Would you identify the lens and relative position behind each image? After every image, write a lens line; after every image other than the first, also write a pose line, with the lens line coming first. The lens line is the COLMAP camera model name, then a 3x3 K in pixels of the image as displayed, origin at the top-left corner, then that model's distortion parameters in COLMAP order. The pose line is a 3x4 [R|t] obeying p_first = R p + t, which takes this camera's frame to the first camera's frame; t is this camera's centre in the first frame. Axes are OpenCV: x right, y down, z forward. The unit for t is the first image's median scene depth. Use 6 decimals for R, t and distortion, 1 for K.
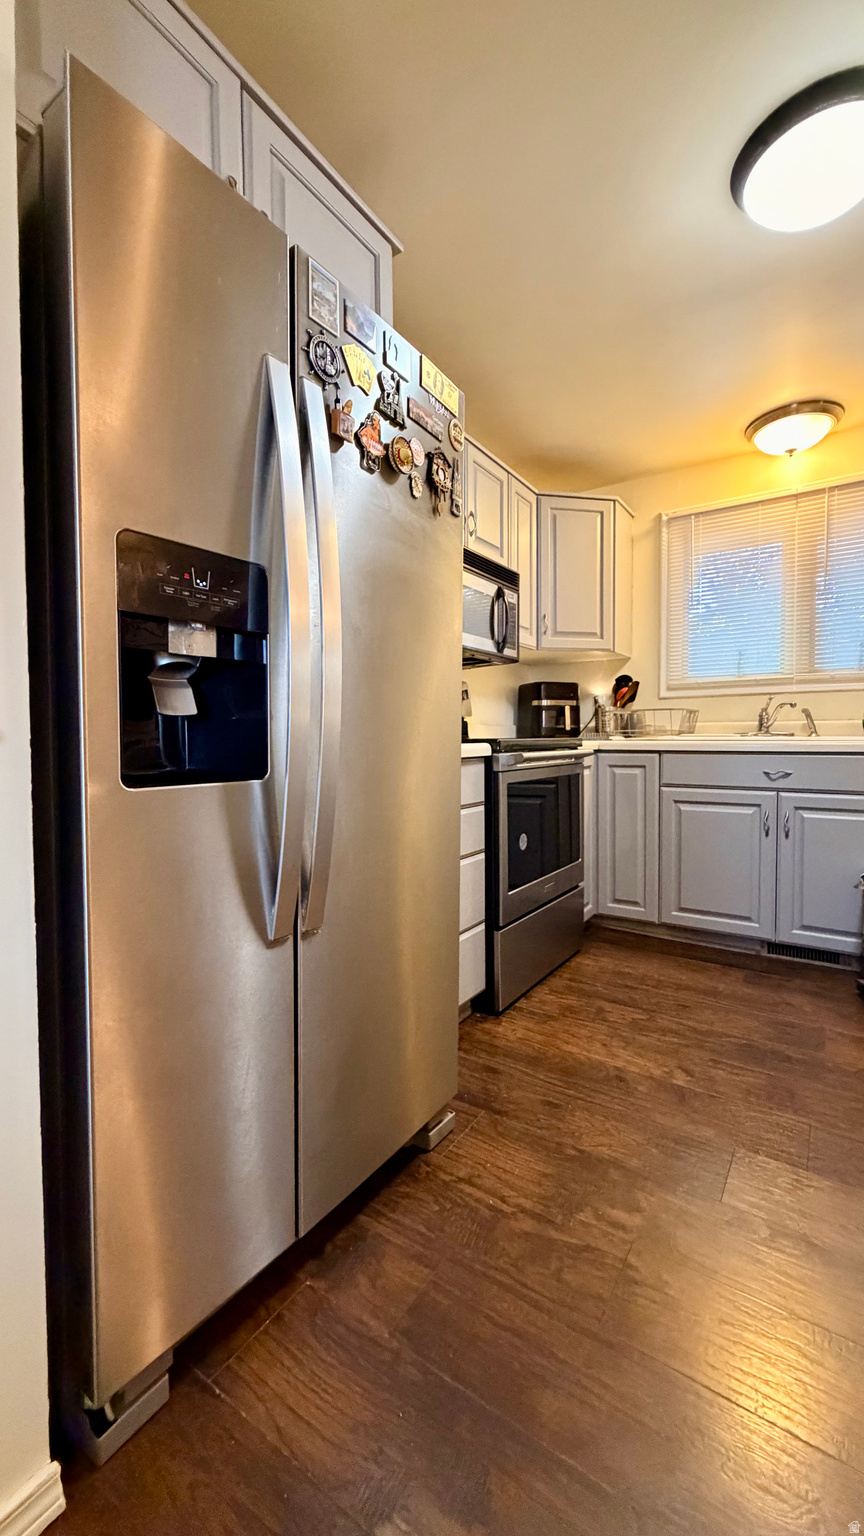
lens RADIAL K [[615.9, 0, 431.9], [0, 615.9, 760.8], [0, 0, 1]] dist [0.000766, -0.000424]
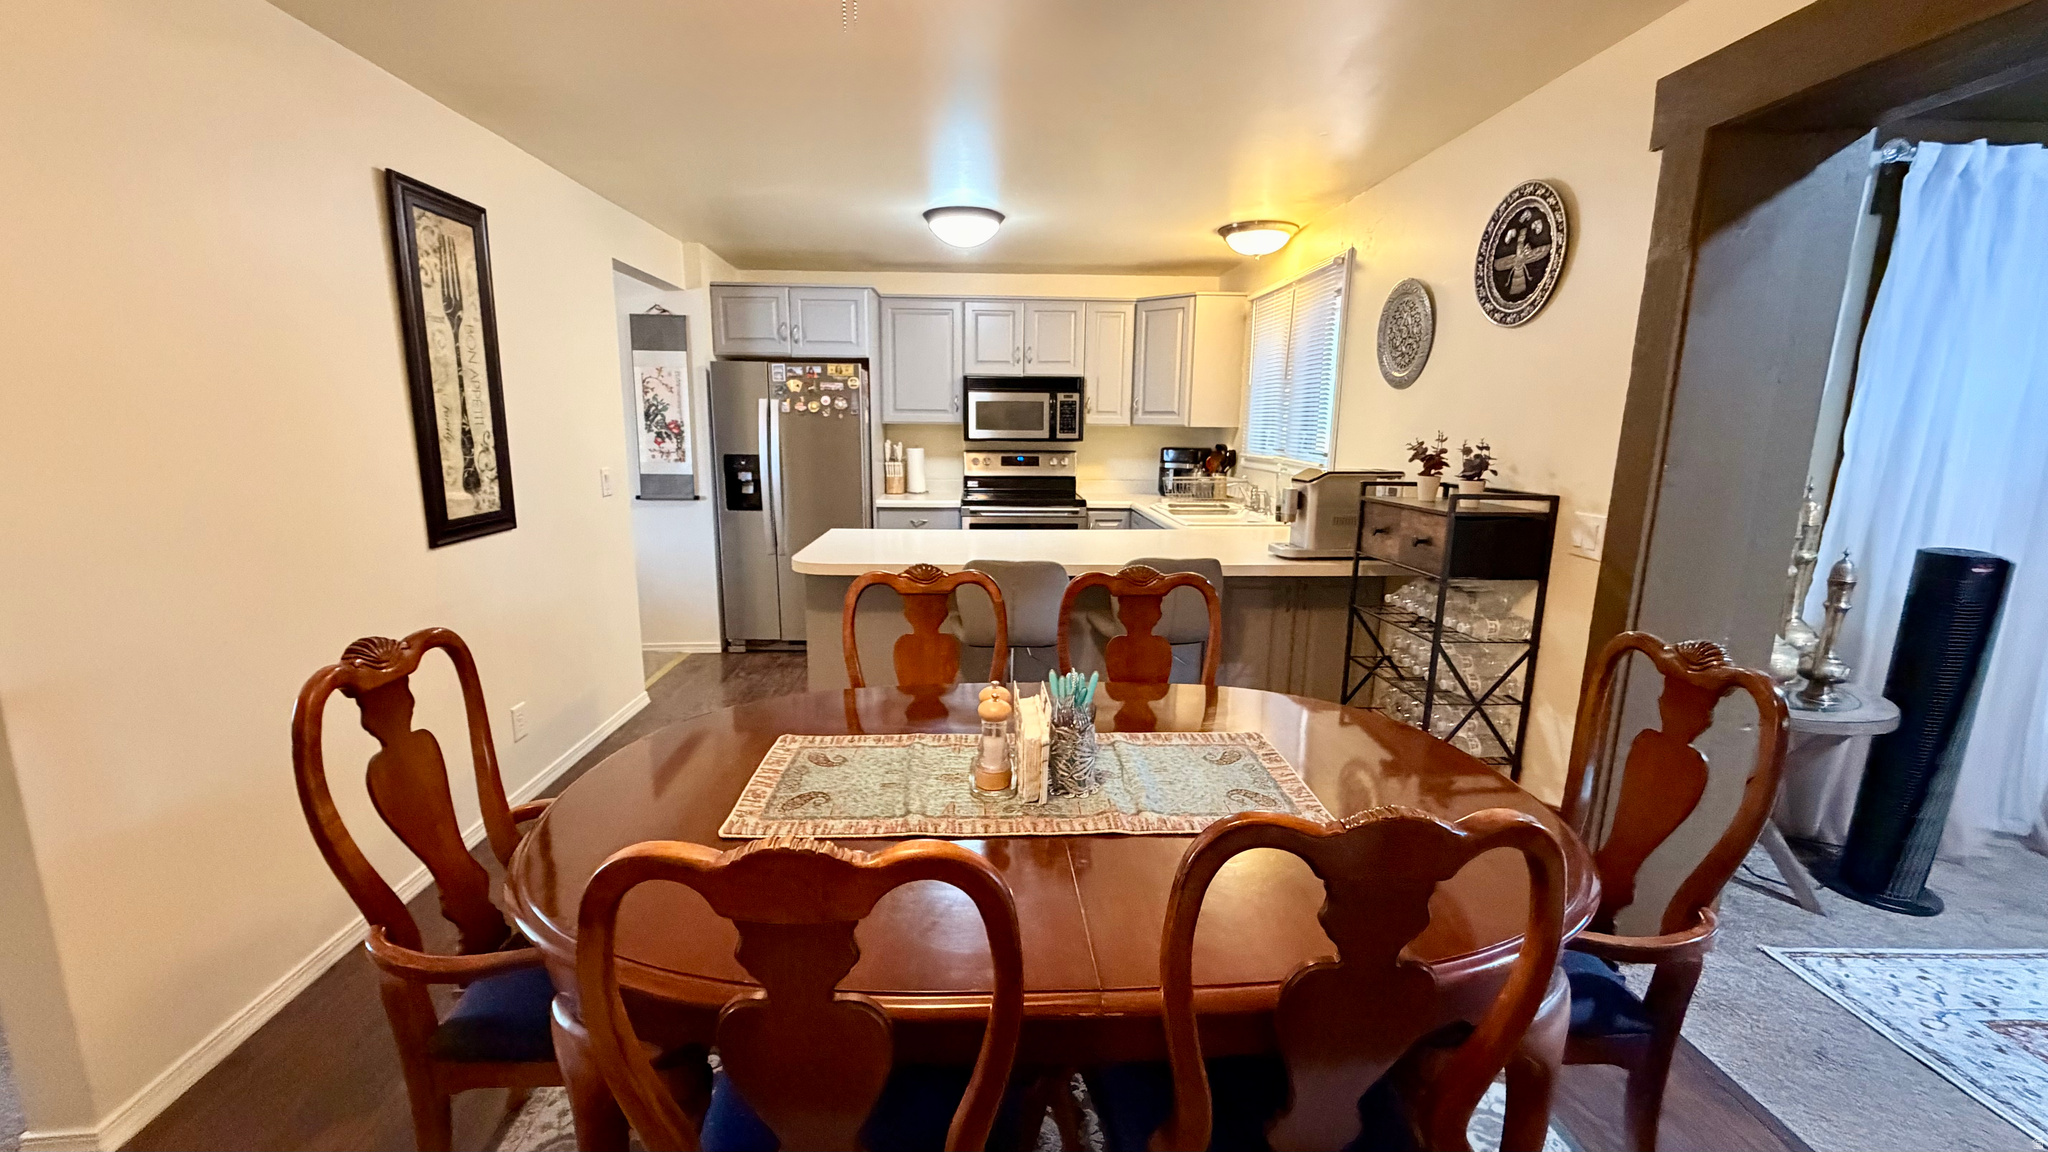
lens RADIAL K [[821.2, 0, 1012.1], [0, 821.2, 577.3], [0, 0, 1]] dist [0.000766, -0.000424]
pose [[0.588586, 0.162229, -0.791990, 1.769527], [-0.042062, 0.984477, 0.170398, -0.185952], [0.807340, -0.066981, 0.586273, -0.284091]]
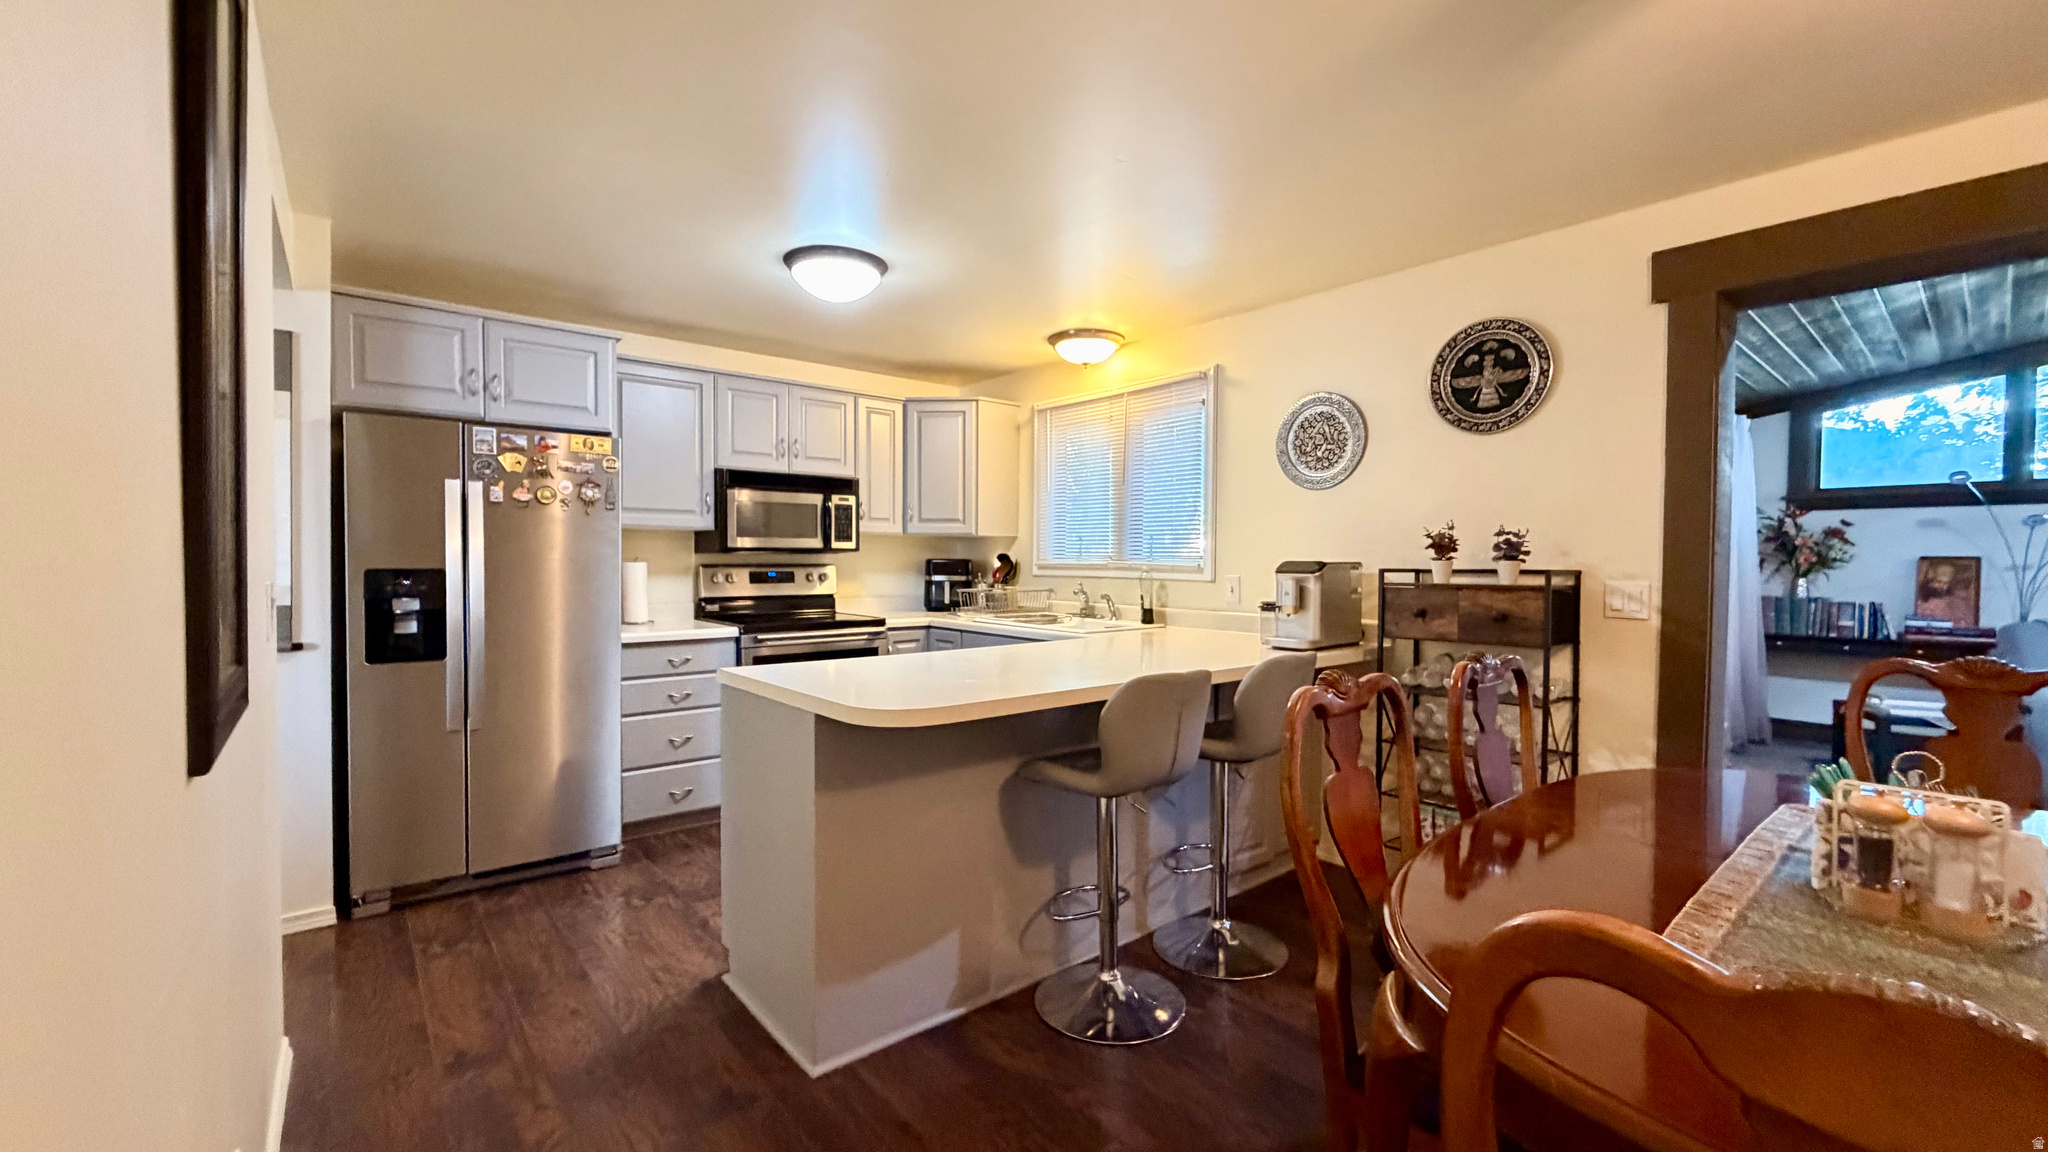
lens RADIAL K [[821.2, 0, 1016.5], [0, 821.2, 577.3], [0, 0, 1]] dist [0.000766, -0.000424]
pose [[0.958292, 0.017015, -0.285285, 0.997522], [-0.020839, 0.999729, -0.010372, -0.110723], [0.285032, 0.015885, 0.958387, -0.502386]]
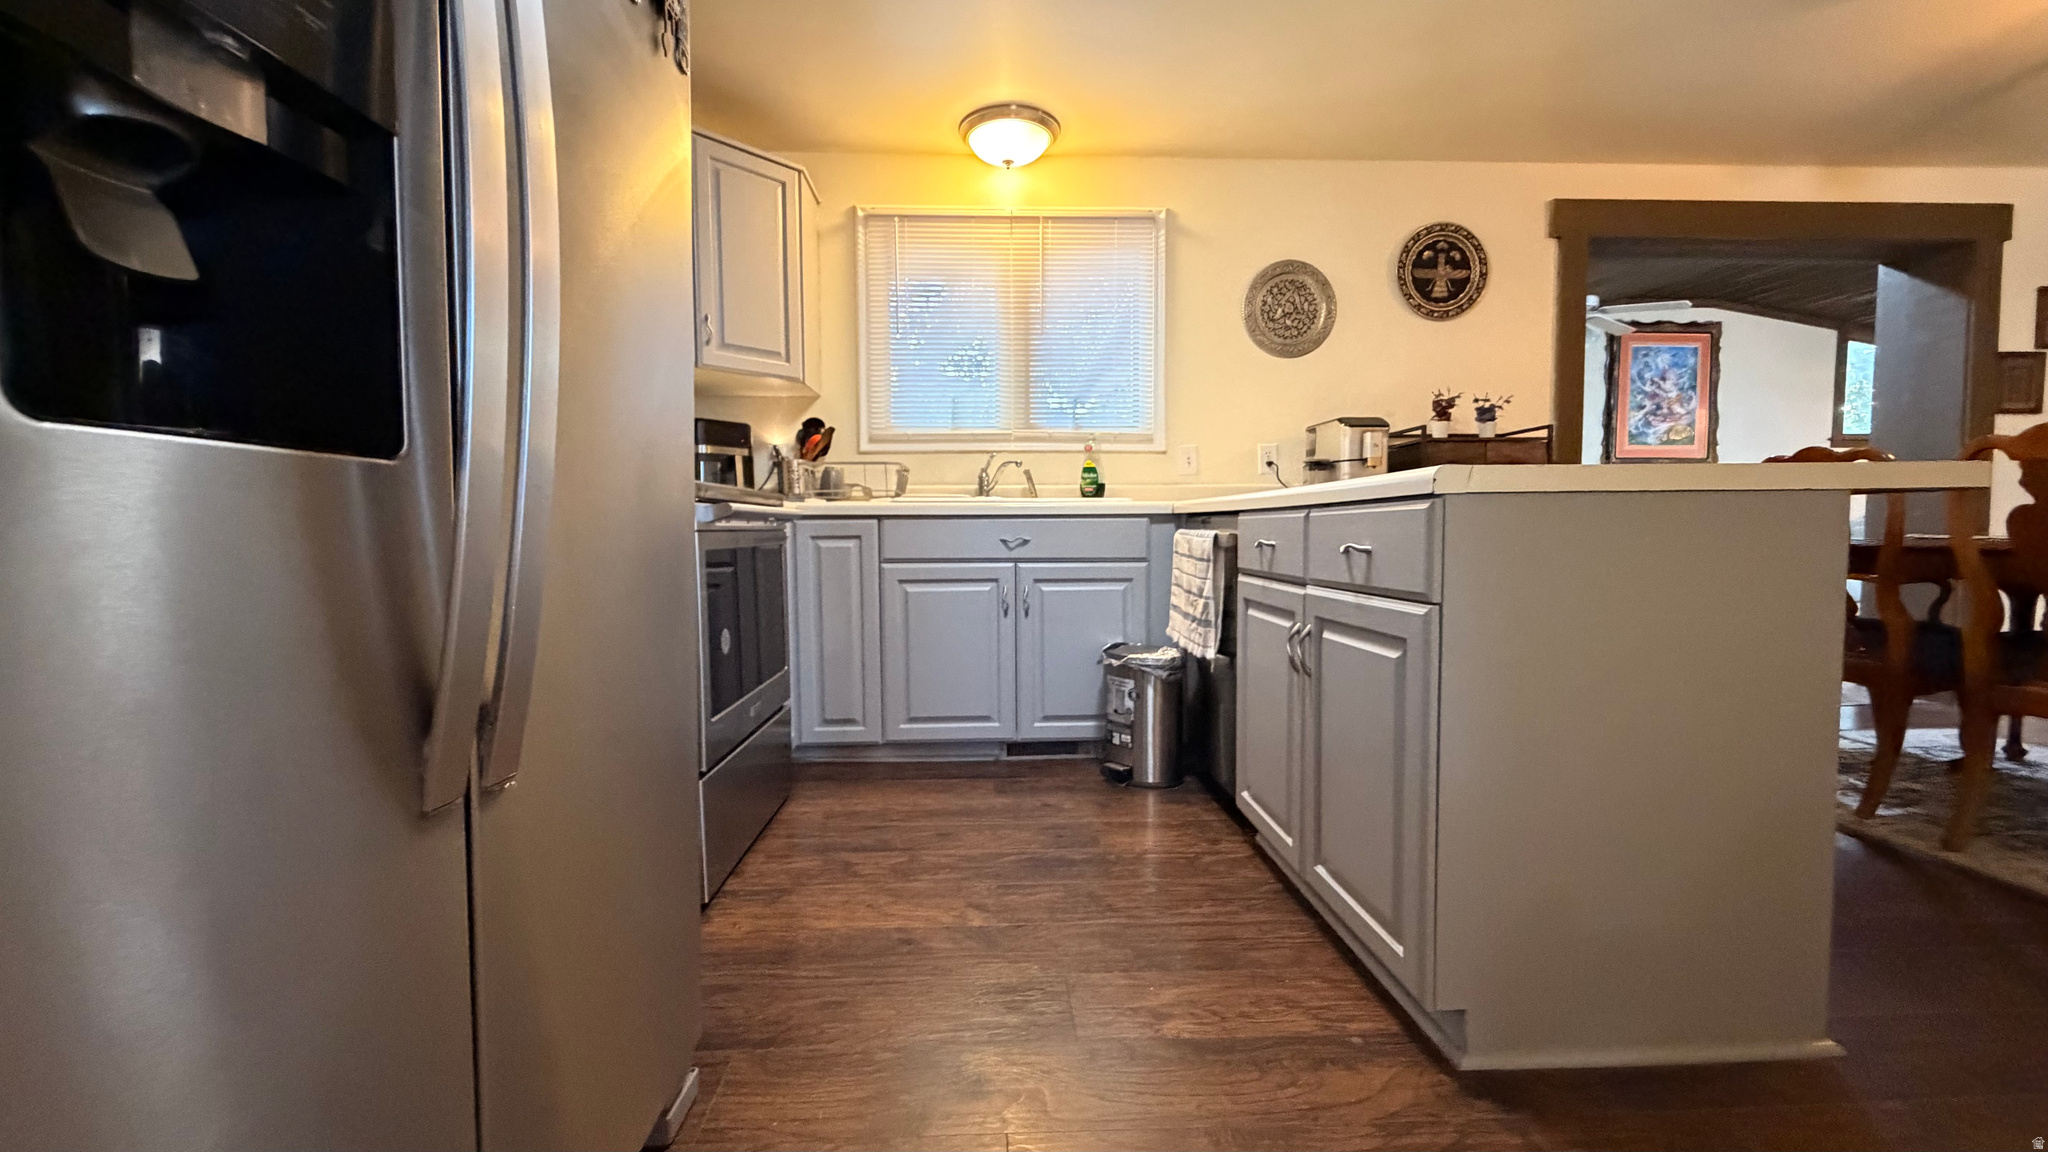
lens RADIAL K [[821.2, 0, 1019.0], [0, 821.2, 573.6], [0, 0, 1]] dist [0.000766, -0.000424]
pose [[0.805838, -0.031581, 0.591294, -0.099518], [0.024249, 0.999499, 0.020337, 0.042472], [-0.591640, -0.002050, 0.806200, 0.092012]]
